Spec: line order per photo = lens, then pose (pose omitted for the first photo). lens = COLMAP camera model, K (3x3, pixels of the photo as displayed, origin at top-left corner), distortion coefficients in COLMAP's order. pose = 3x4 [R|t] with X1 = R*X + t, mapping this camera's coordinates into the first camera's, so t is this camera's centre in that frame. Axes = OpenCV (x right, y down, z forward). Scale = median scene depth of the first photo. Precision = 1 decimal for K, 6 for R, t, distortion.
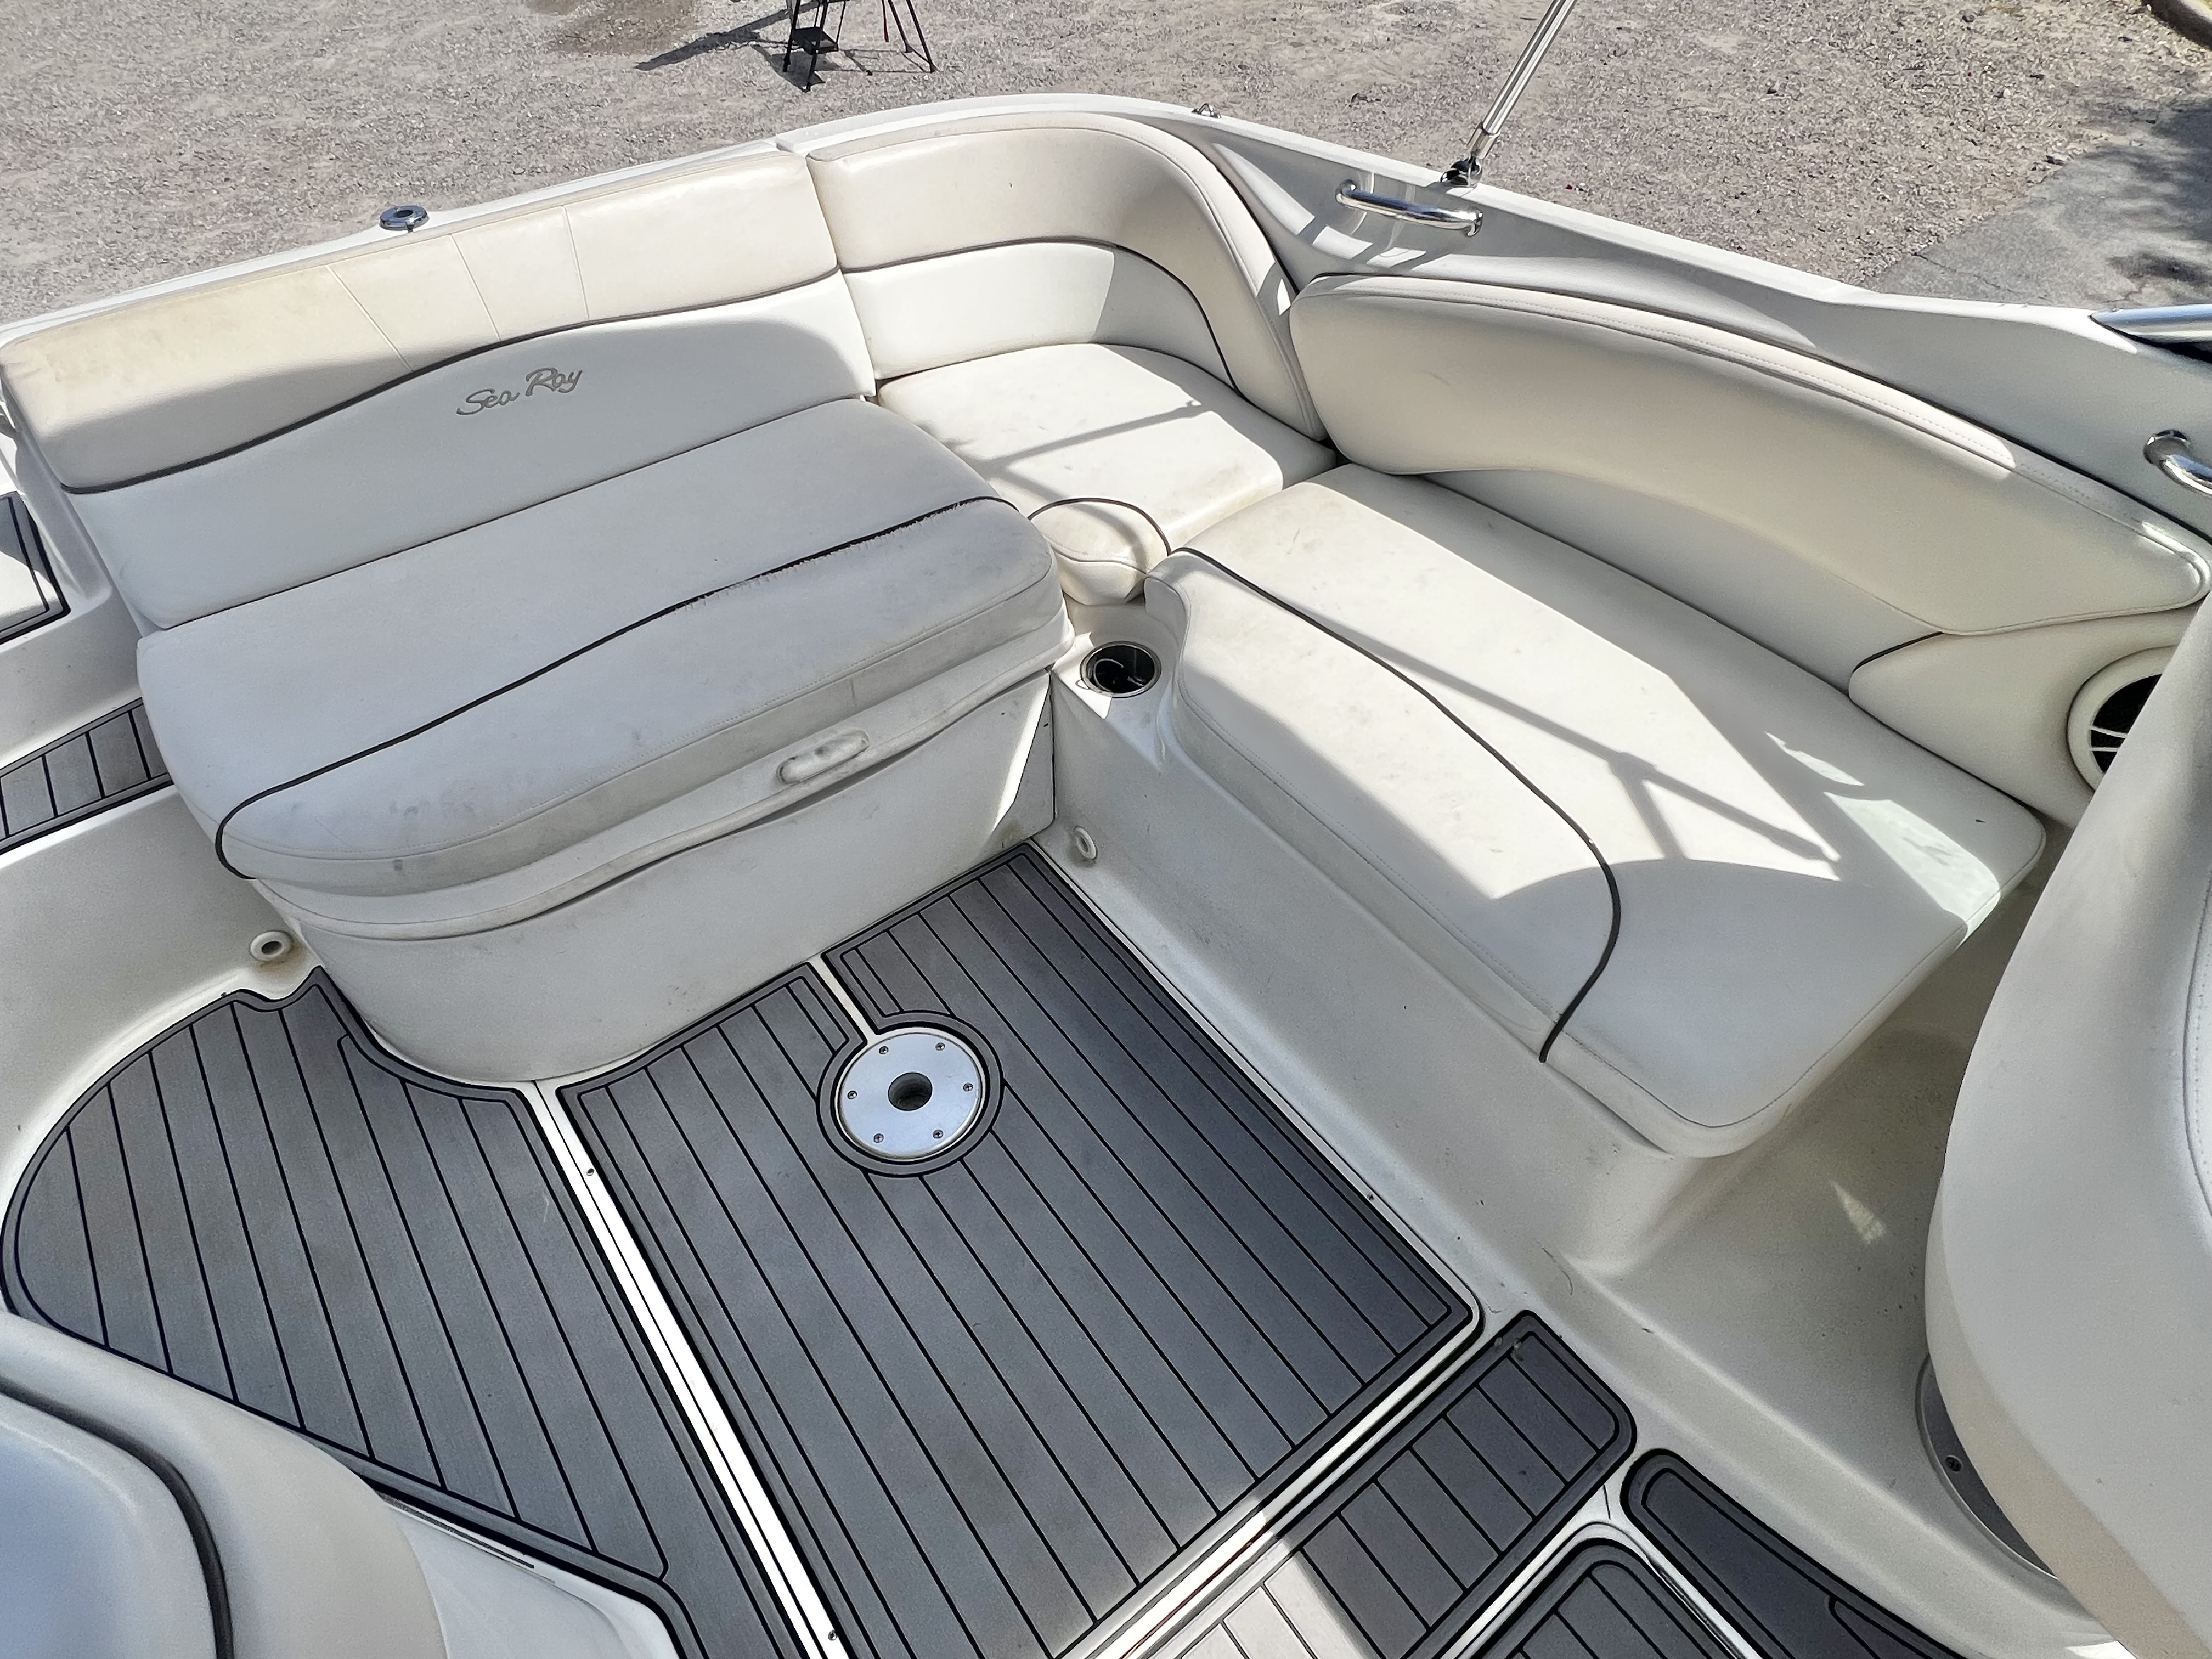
lens RADIAL K [[1206.7, 0, 1095.6], [0, 1206.7, 829.6], [0, 0, 1]] dist [-0.002632, 0.001661]
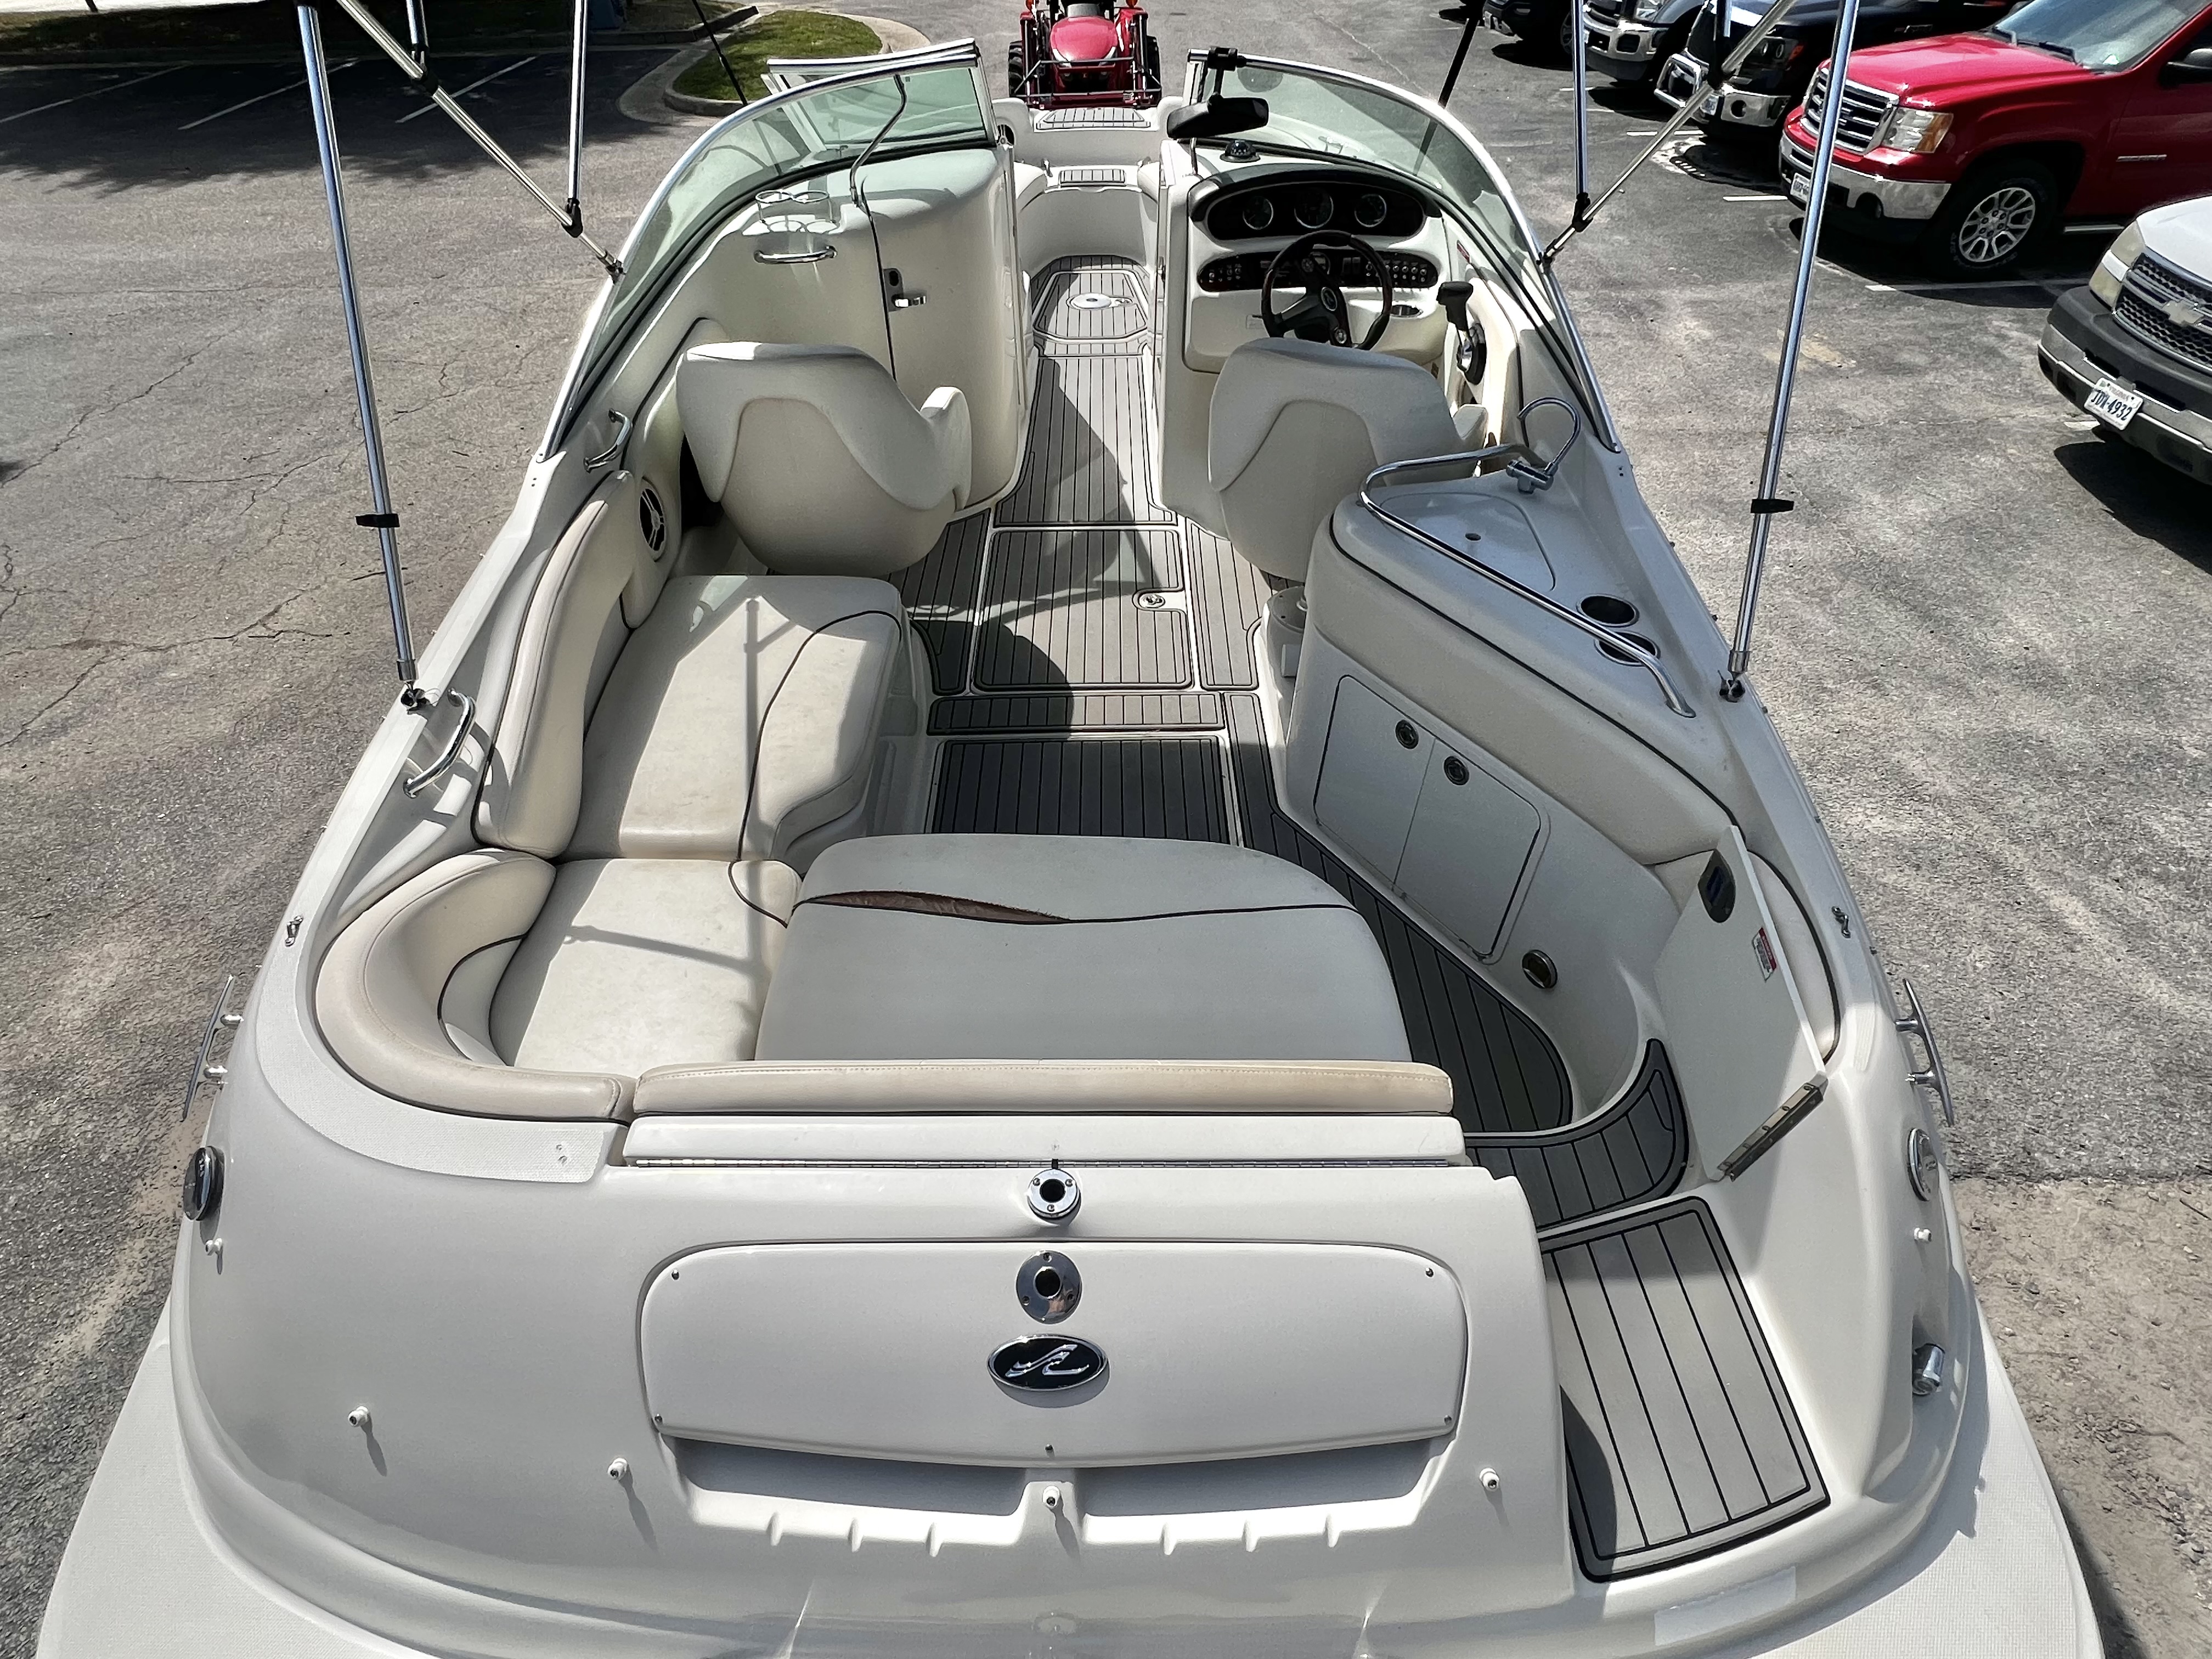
lens RADIAL K [[1159.7, 0, 1097.5], [0, 1159.7, 830.0], [0, 0, 1]] dist [-0.001946, 0.001424]
pose [[-0.798506, -0.397797, 0.451824, -0.870008], [0.461233, 0.078035, 0.883841, -1.242454], [-0.386848, 0.914149, 0.121166, 0.658812]]
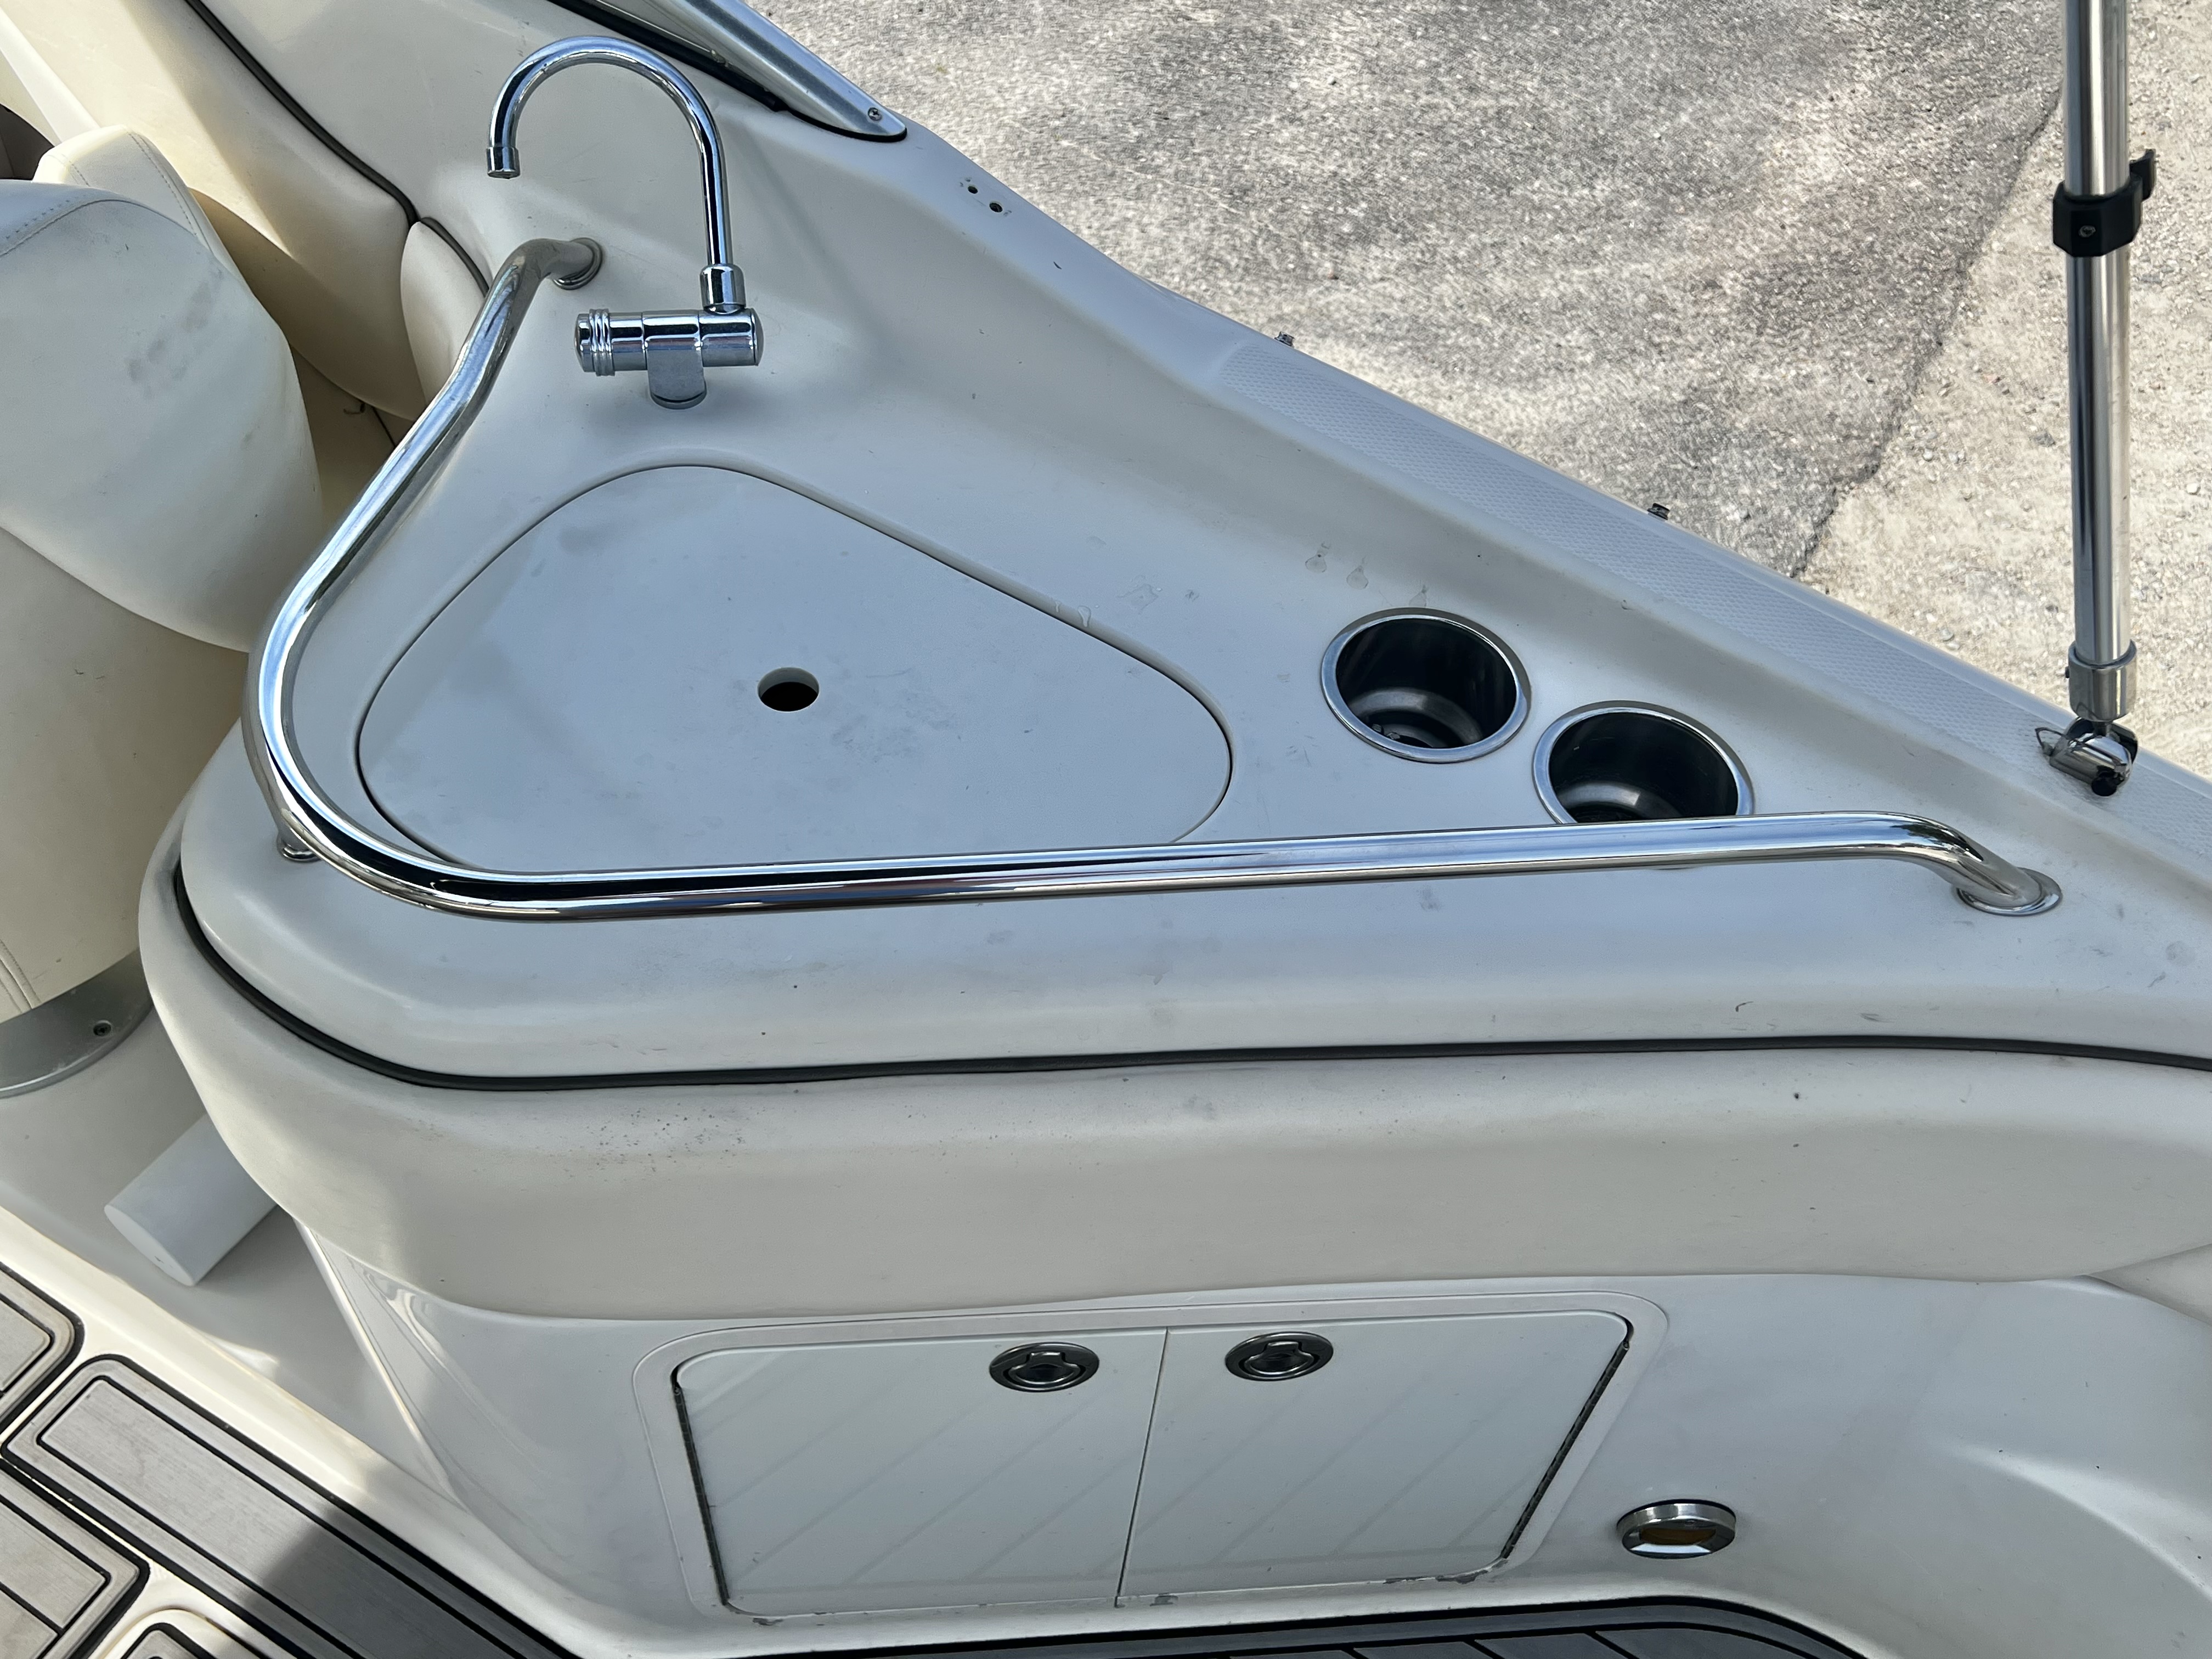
lens RADIAL K [[1979.2, 0, 1106.0], [0, 1979.2, 829.5], [0, 0, 1]] dist [0.066973, -0.081253]
pose [[-0.917376, 0.288275, -0.274443, -0.338392], [-0.323727, -0.139250, 0.935847, -0.386279], [0.231565, 0.947368, 0.221067, 0.233573]]
